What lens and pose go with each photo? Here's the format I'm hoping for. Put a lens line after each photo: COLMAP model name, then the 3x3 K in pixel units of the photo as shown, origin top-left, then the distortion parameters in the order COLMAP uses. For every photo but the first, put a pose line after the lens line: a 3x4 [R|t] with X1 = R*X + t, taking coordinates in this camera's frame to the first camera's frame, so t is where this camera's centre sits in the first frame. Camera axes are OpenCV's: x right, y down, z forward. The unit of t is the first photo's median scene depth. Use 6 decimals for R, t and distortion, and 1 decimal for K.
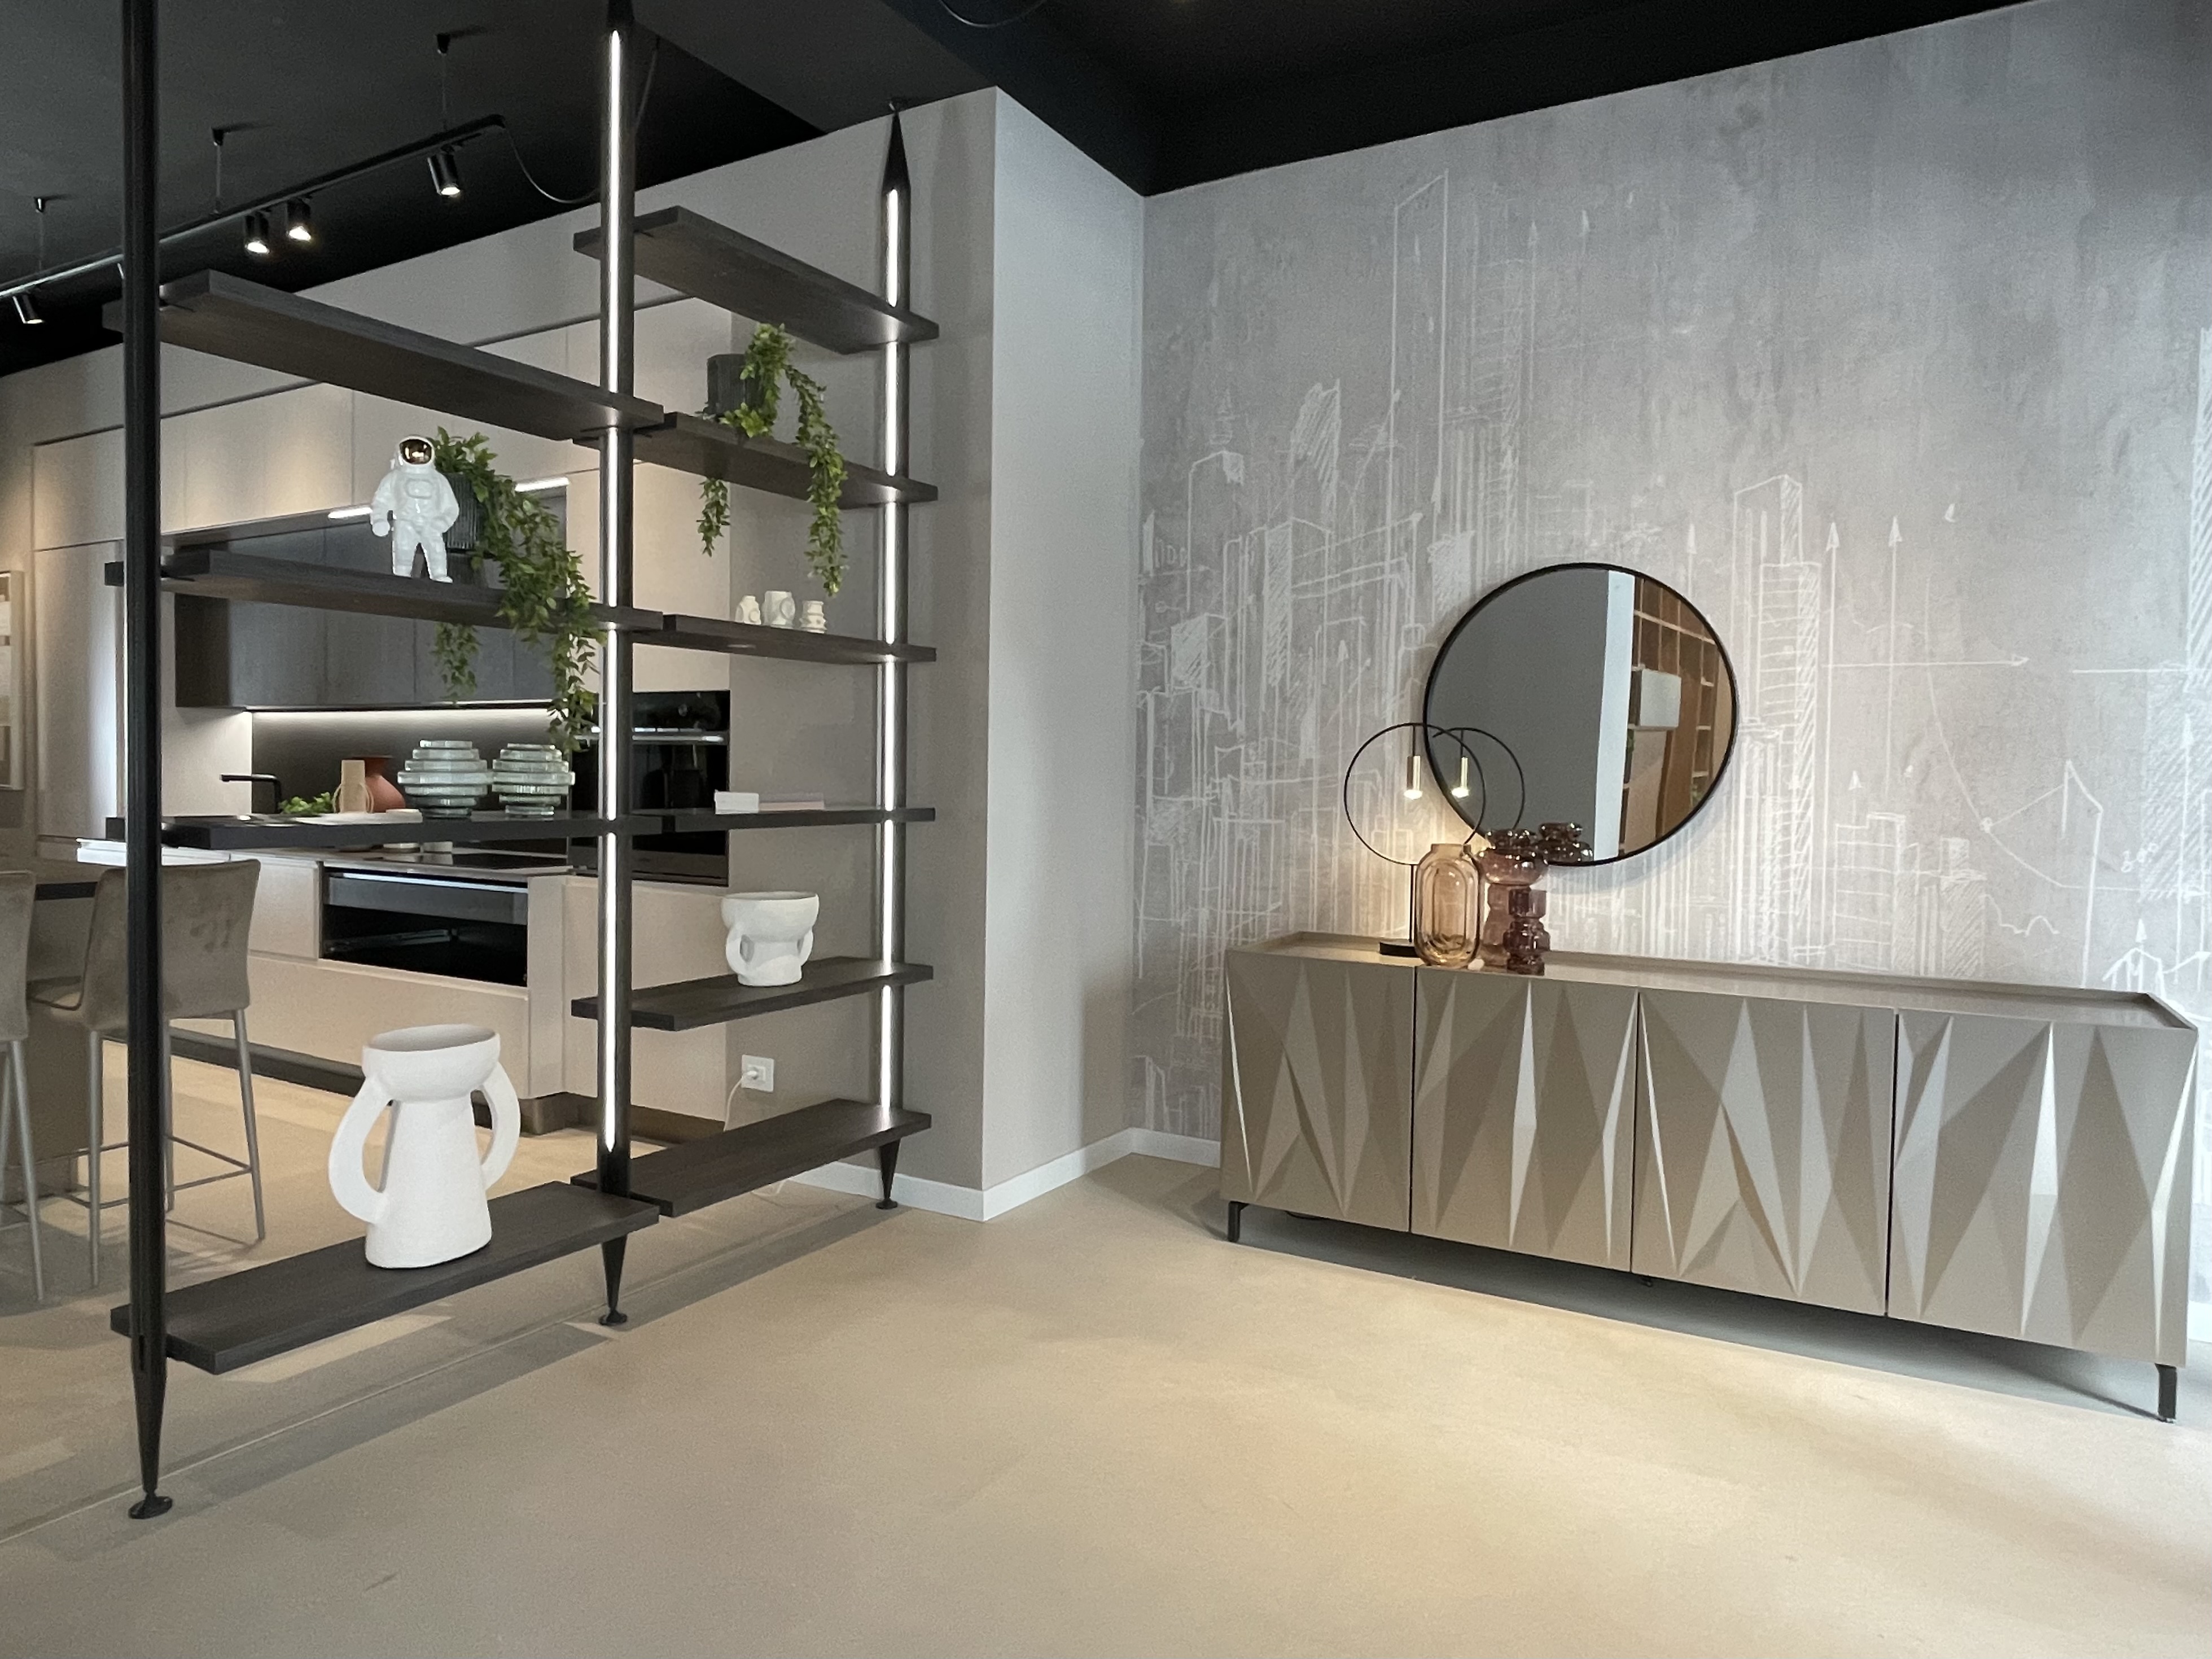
lens RADIAL K [[1395.2, 0, 1108.4], [0, 1395.2, 813.7], [0, 0, 1]] dist [0.014091, -0.023000]
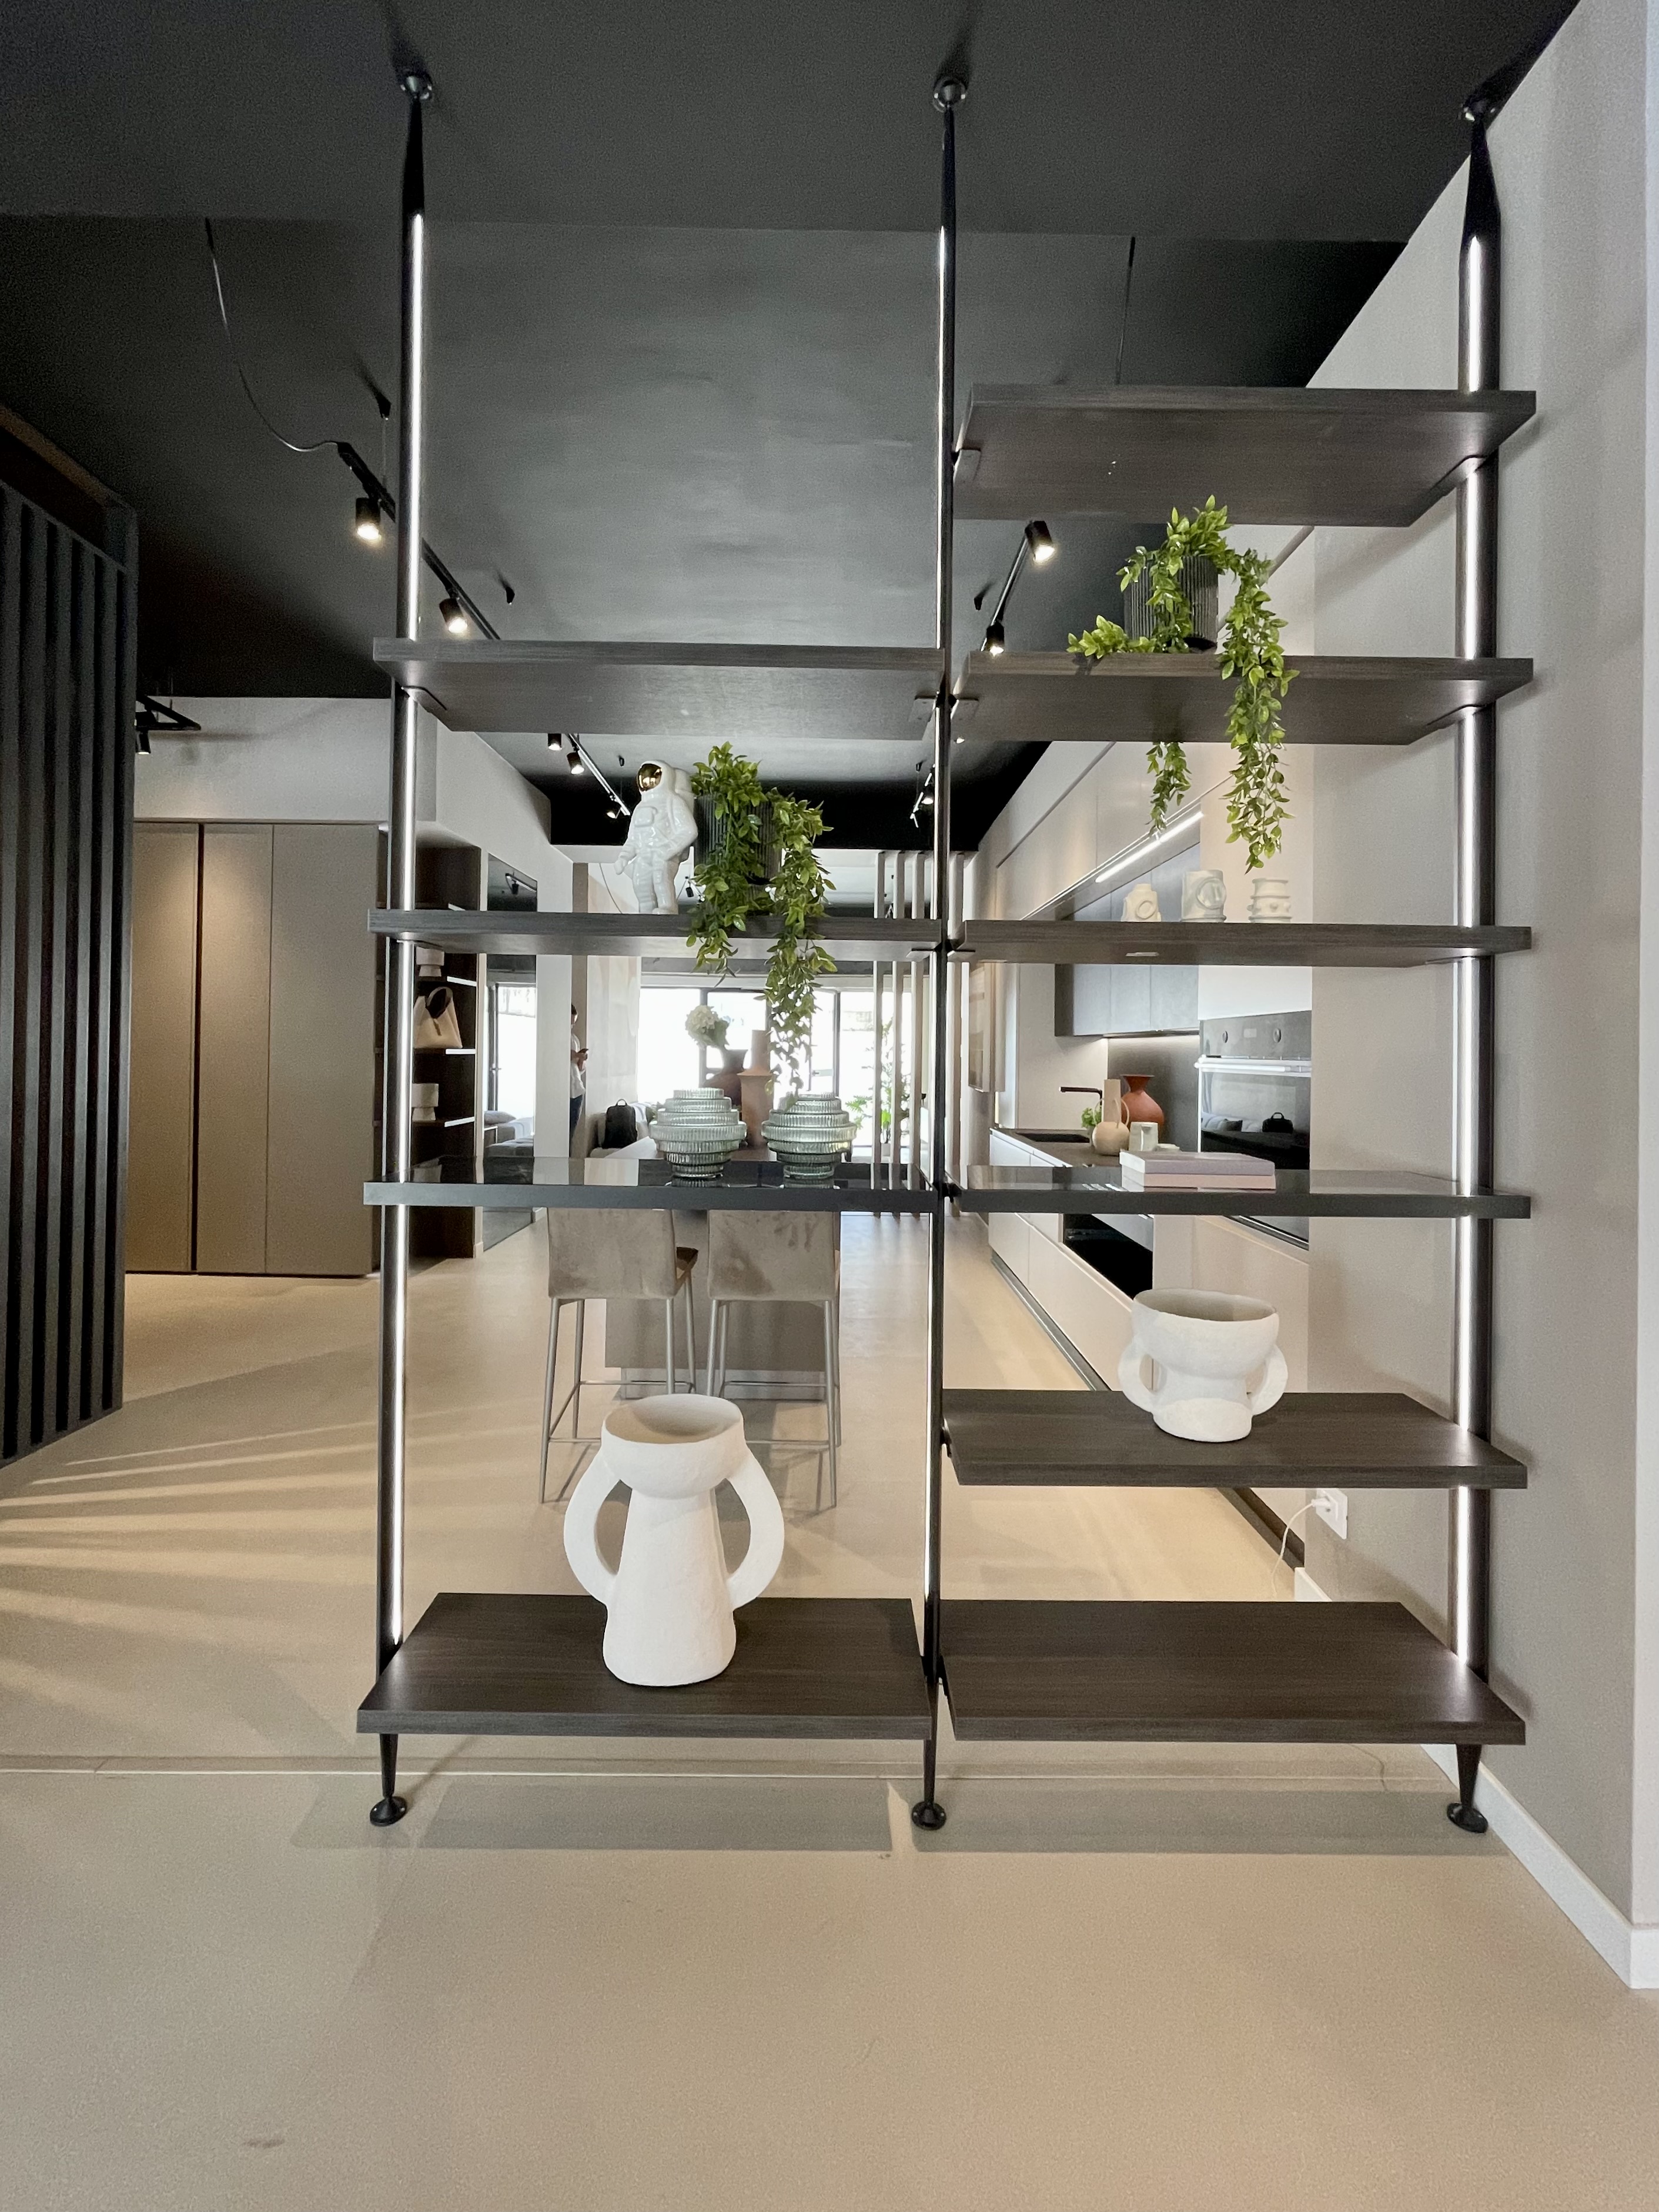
lens RADIAL K [[955.0, 0, 828.7], [0, 955.0, 1046.5], [0, 0, 1]] dist [-0.000718, 0.000529]
pose [[0.509101, -0.010355, -0.860645, 0.071220], [-0.036716, 0.998756, -0.033735, -0.043637], [0.859924, 0.048774, 0.508087, 0.534530]]
